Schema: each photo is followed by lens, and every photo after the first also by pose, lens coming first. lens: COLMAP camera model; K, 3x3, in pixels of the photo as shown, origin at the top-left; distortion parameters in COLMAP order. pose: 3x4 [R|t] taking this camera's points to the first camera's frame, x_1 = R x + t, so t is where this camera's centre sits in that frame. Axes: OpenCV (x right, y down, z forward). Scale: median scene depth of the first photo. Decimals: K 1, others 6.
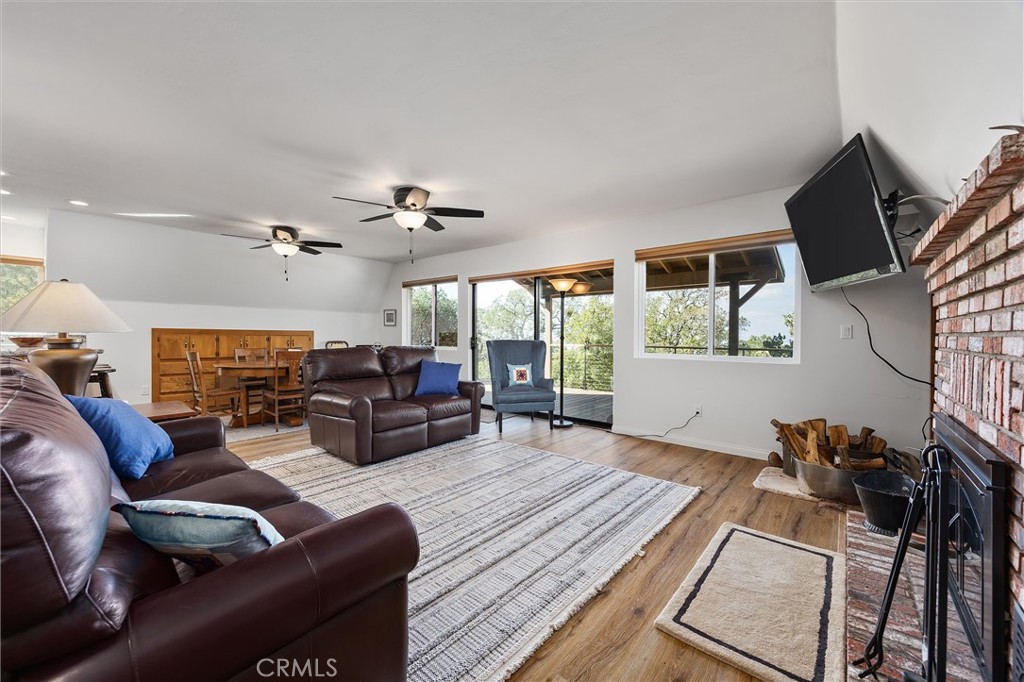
lens RADIAL K [[399.7, 0, 515.9], [0, 399.7, 341.9], [0, 0, 1]] dist [-0.005378, 0.000987]
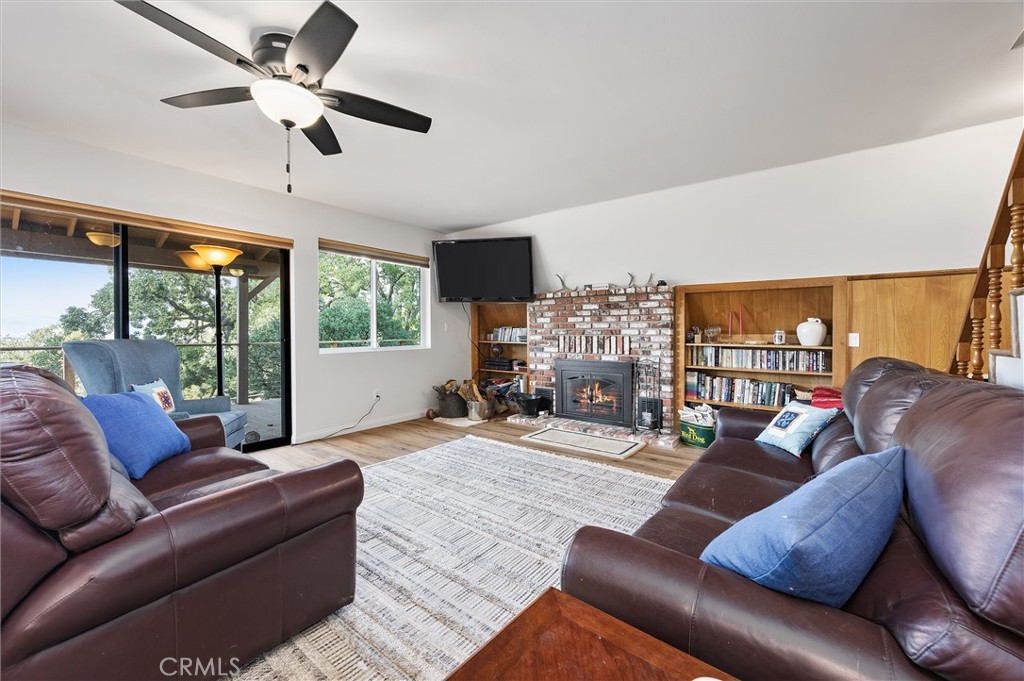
lens RADIAL K [[399.7, 0, 511.9], [0, 399.7, 332.5], [0, 0, 1]] dist [-0.005378, 0.000987]
pose [[-0.054667, -0.010043, 0.998454, -0.531628], [0.019787, 0.999742, 0.011139, -0.009727], [-0.998309, 0.020365, -0.054454, 0.498229]]
